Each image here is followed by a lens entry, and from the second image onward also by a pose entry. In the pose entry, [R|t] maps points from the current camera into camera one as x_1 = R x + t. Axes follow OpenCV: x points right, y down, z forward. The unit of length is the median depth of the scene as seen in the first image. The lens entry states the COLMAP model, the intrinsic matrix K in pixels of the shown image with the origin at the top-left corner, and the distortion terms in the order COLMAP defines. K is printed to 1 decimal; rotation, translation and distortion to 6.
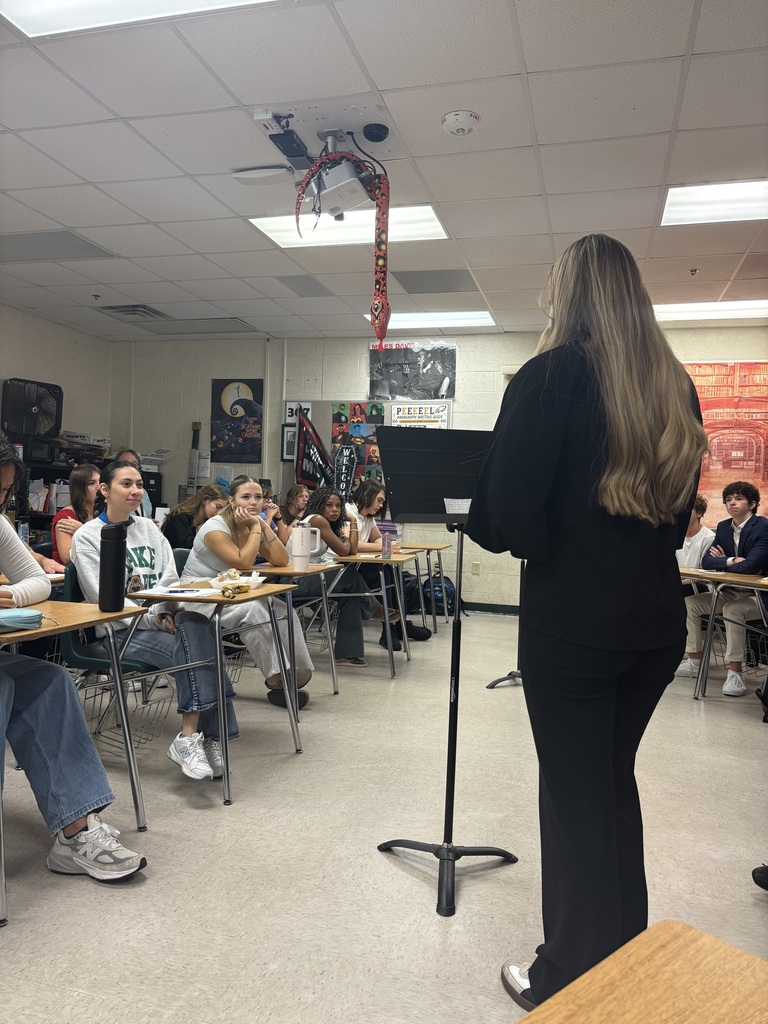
lens RADIAL K [[769.0, 0, 385.5], [0, 769.0, 521.0], [0, 0, 1]] dist [0.056740, -0.060515]
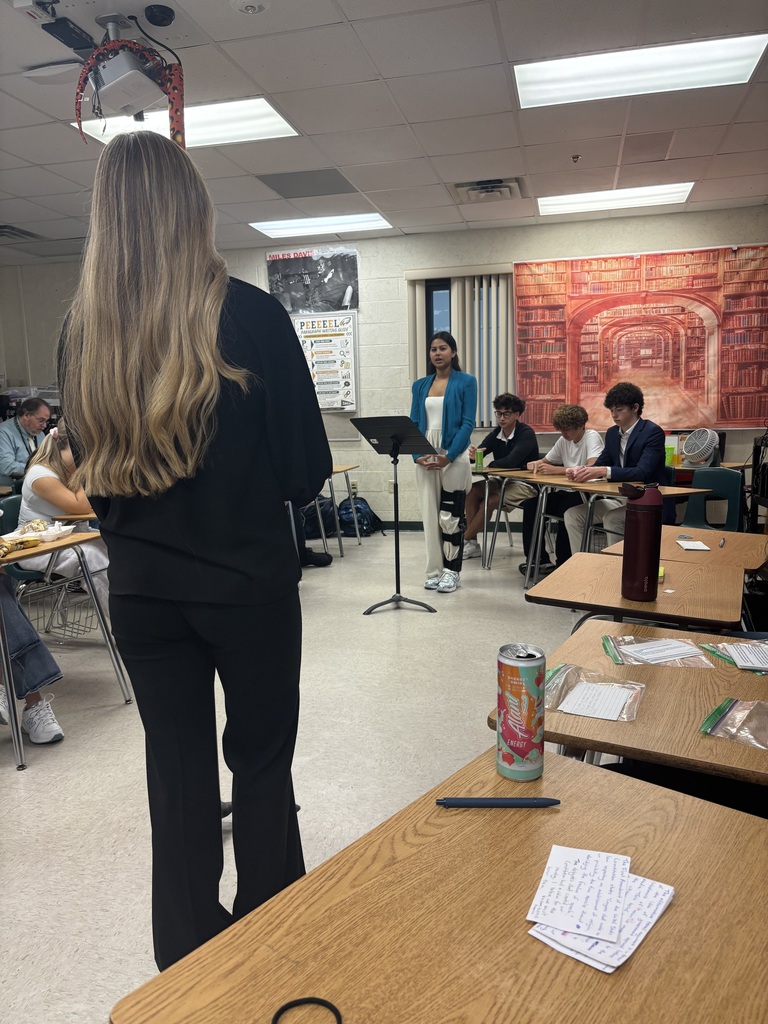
lens RADIAL K [[774.4, 0, 385.6], [0, 774.4, 518.0], [0, 0, 1]] dist [0.031660, -0.038689]
pose [[0.997638, -0.064455, 0.023749, 0.143450], [0.061478, 0.992044, 0.109856, -0.011448], [-0.030641, -0.108137, 0.993664, 0.039149]]
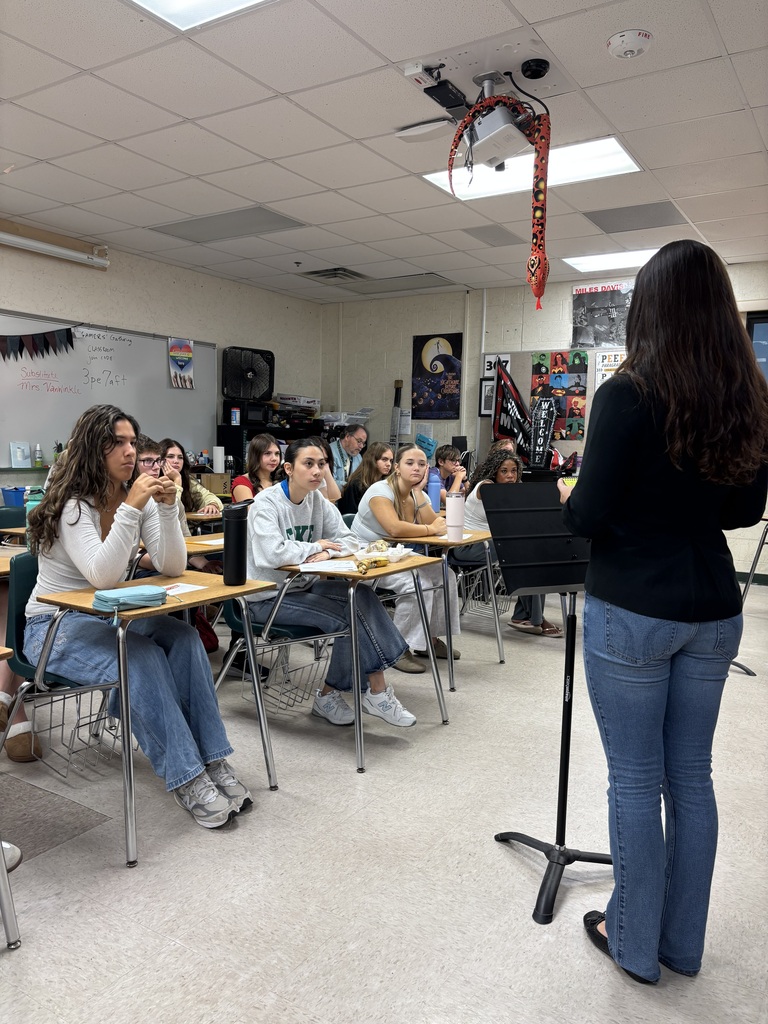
lens RADIAL K [[769.0, 0, 385.5], [0, 769.0, 521.0], [0, 0, 1]] dist [0.056740, -0.060515]
pose [[0.955989, 0.016523, -0.292937, 0.074921], [0.004297, 0.997517, 0.070288, -0.025044], [0.293371, -0.068453, 0.953545, 0.026172]]
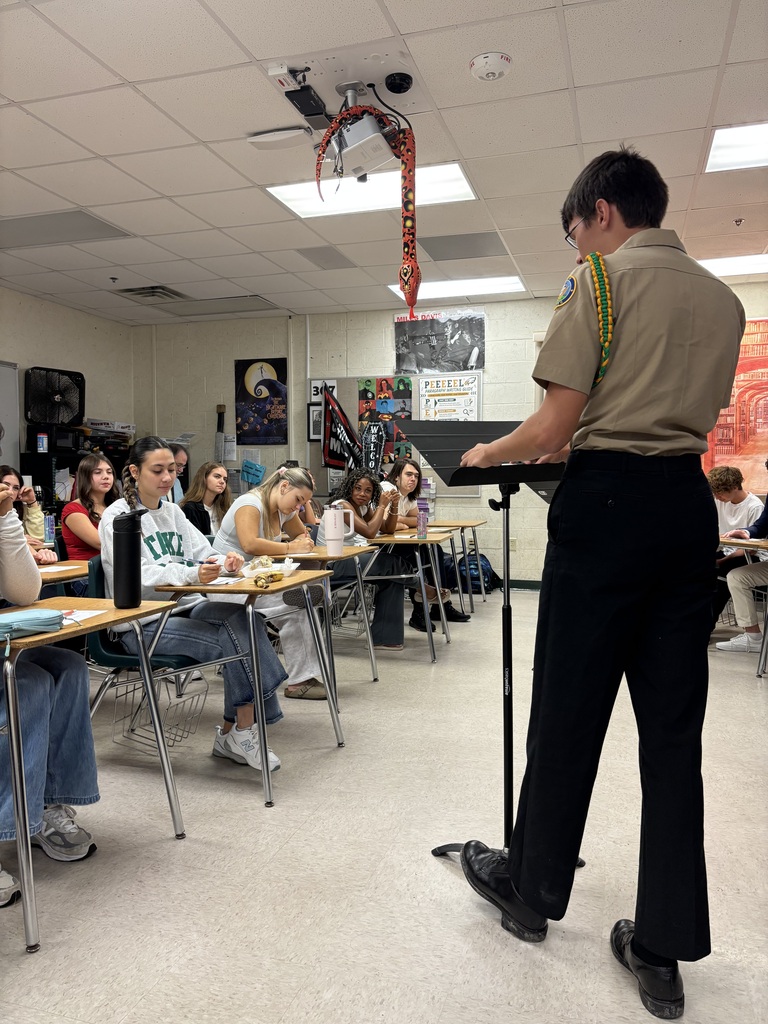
lens RADIAL K [[770.9, 0, 385.9], [0, 770.9, 516.7], [0, 0, 1]] dist [0.053090, -0.052274]
pose [[0.998790, -0.034177, -0.035367, -0.009708], [0.034999, 0.999125, 0.022886, -0.001837], [0.034553, -0.024096, 0.999112, 0.040933]]
